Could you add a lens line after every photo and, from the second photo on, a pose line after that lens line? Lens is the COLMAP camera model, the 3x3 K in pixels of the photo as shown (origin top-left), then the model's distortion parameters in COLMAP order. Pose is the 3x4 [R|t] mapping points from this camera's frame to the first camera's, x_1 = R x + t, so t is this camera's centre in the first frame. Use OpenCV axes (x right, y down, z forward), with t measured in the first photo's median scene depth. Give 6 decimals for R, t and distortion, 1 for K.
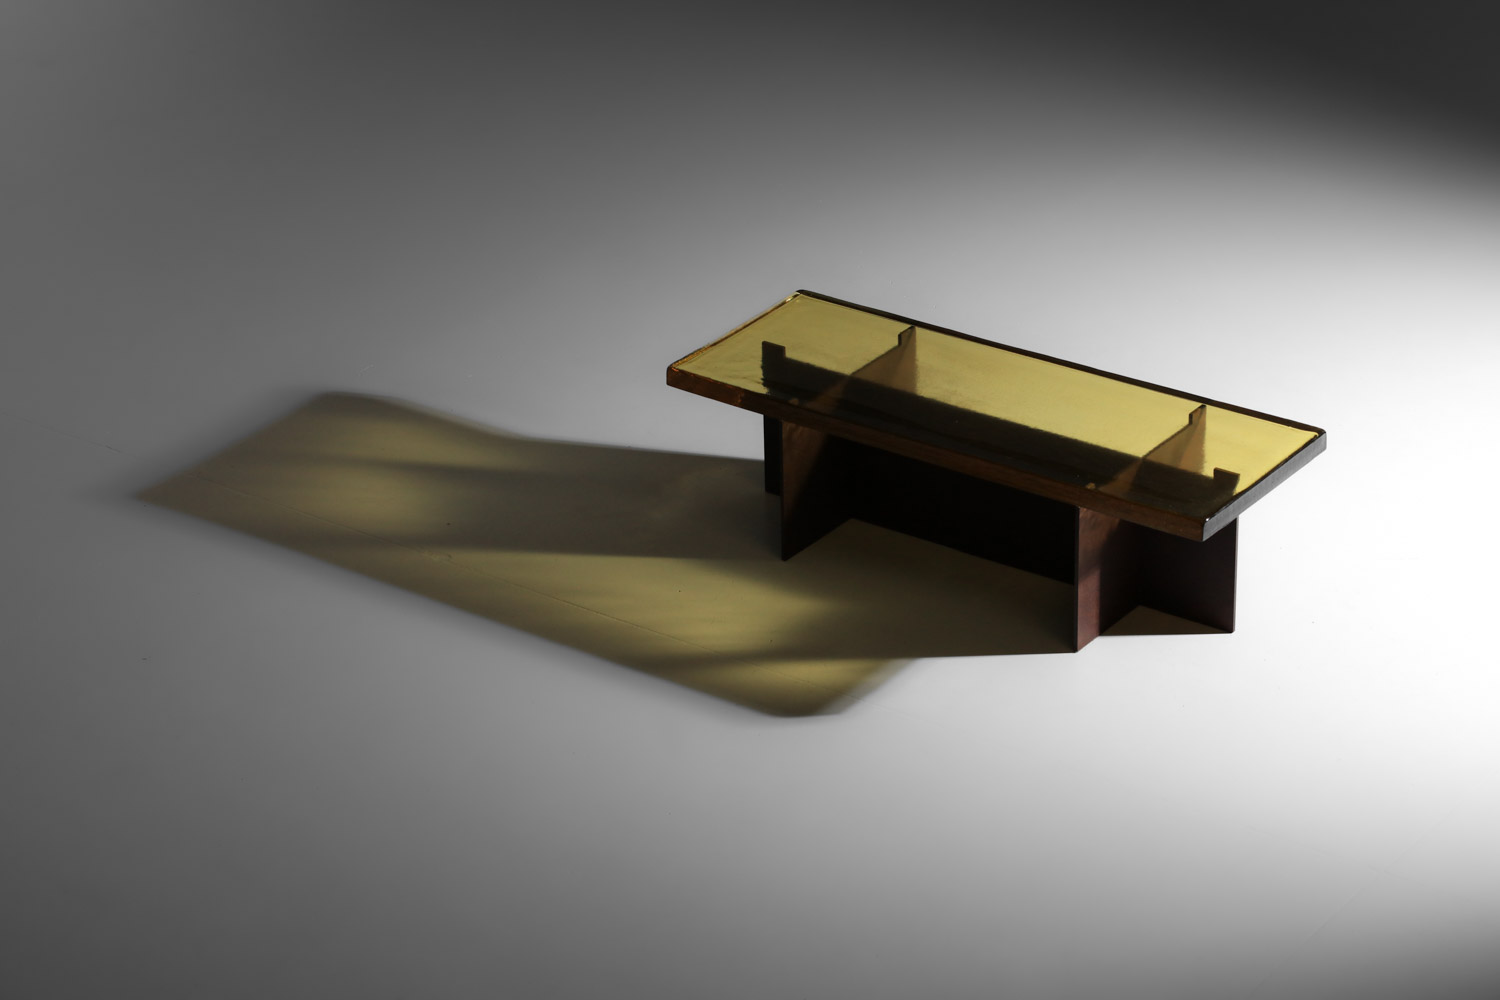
lens RADIAL K [[4285.9, 0, 750.0], [0, 4285.9, 500.0], [0, 0, 1]] dist [-0.226248, 0.545077]
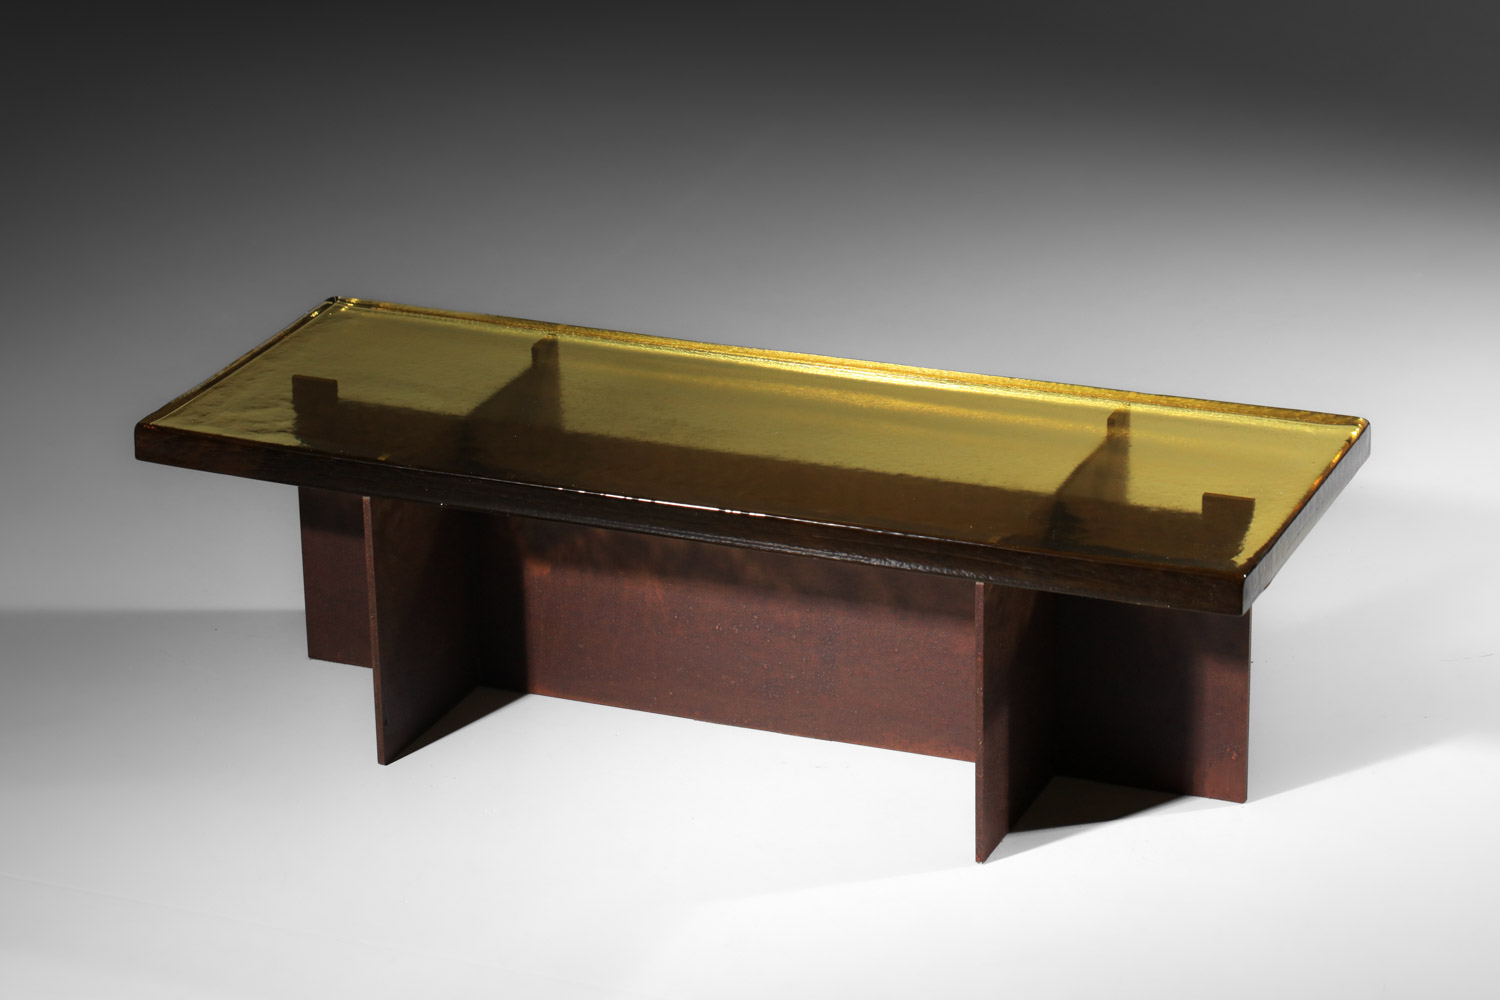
lens RADIAL K [[4285.9, 0, 750.0], [0, 4285.9, 500.0], [0, 0, 1]] dist [-0.226248, 0.545077]
pose [[0.973850, -0.082882, 0.211536, -0.057974], [0.102250, 0.991347, -0.082313, 0.030221], [-0.202883, 0.101790, 0.973898, 0.463554]]
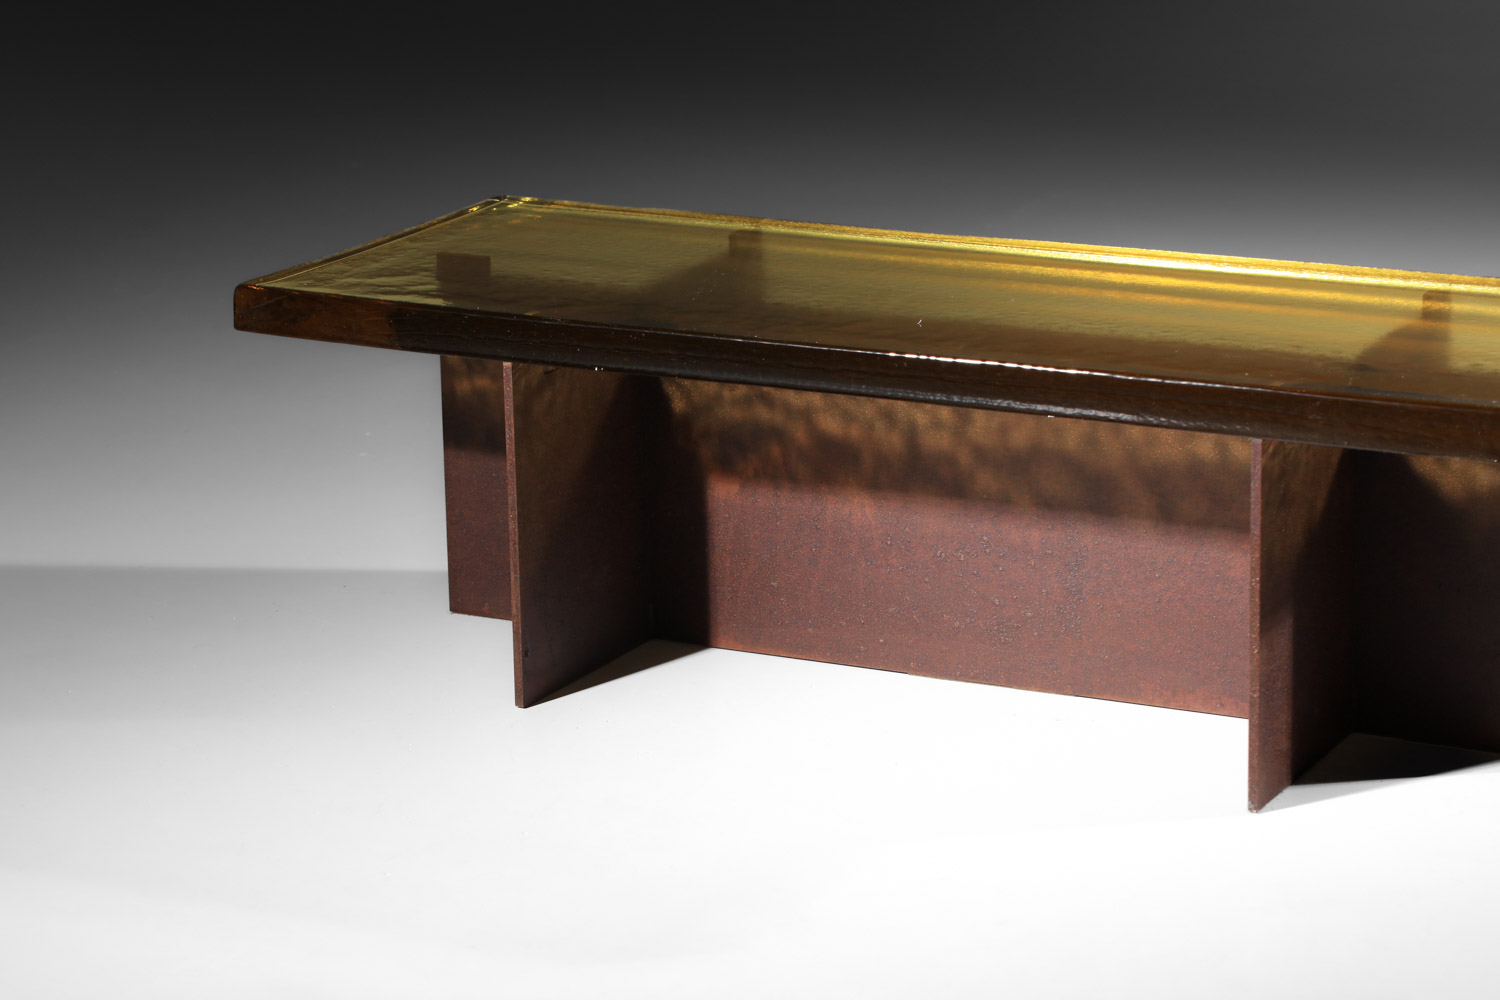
lens RADIAL K [[4285.9, 0, 750.0], [0, 4285.9, 500.0], [0, 0, 1]] dist [-0.226248, 0.545077]
pose [[0.989320, -0.039288, 0.140368, -0.029487], [0.066683, 0.978301, -0.196166, 0.081167], [-0.129616, 0.203431, 0.970472, 0.567788]]
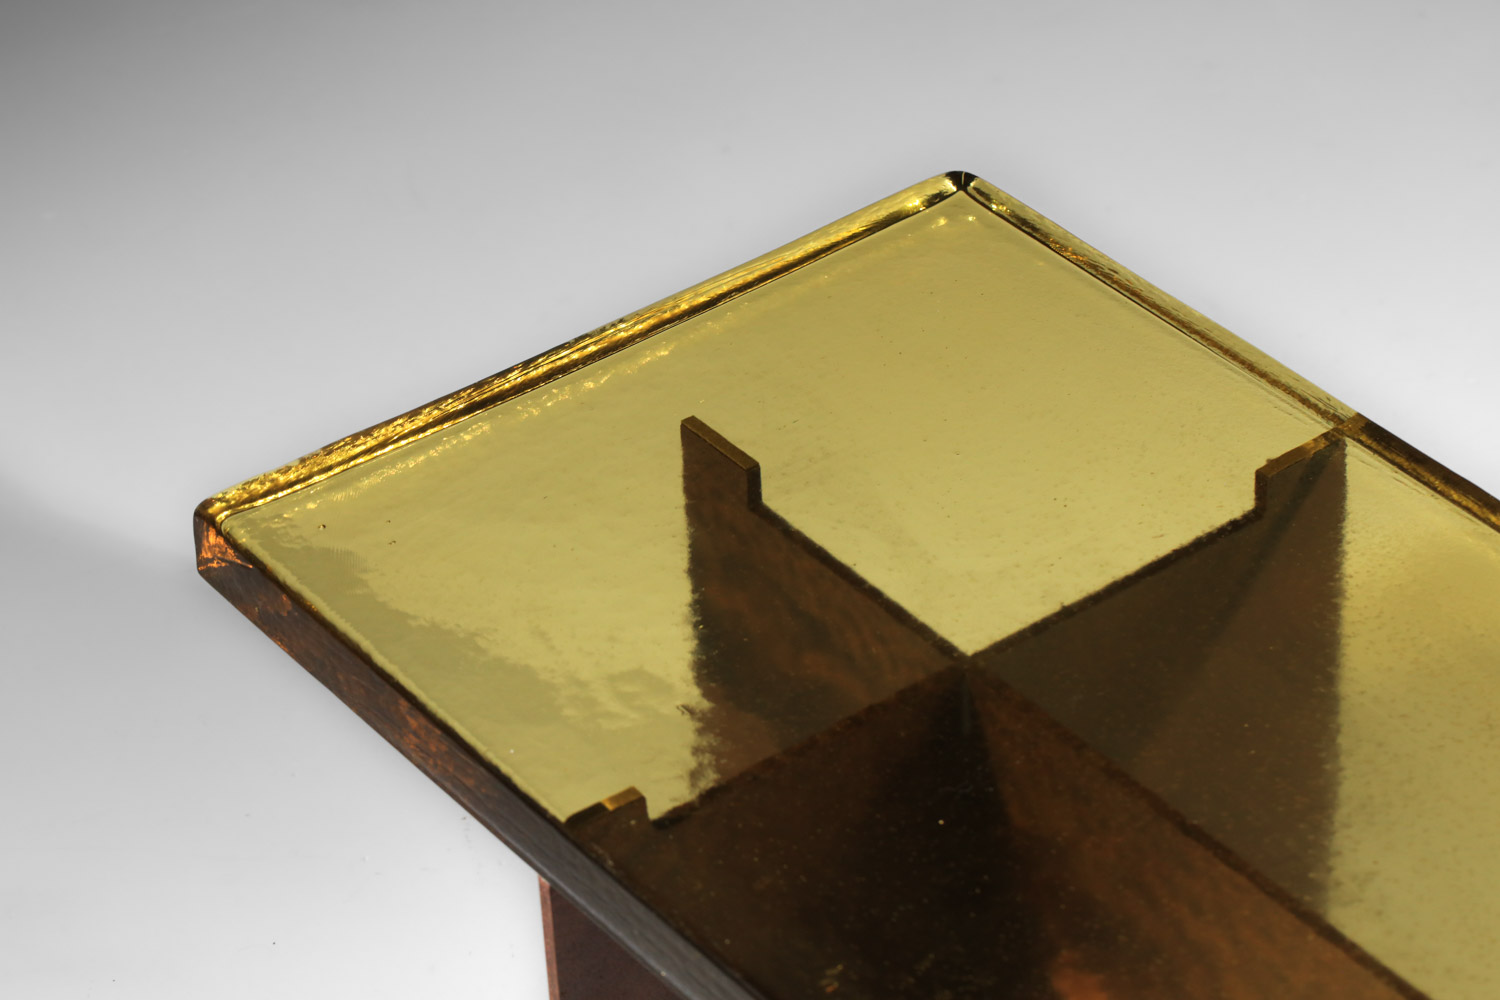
lens RADIAL K [[4285.9, 0, 750.0], [0, 4285.9, 500.0], [0, 0, 1]] dist [-0.226248, 0.545077]
pose [[0.959619, 0.151321, -0.237138, 0.064098], [-0.110614, 0.978066, 0.176500, -0.075848], [0.258644, -0.143142, 0.955308, 0.784386]]
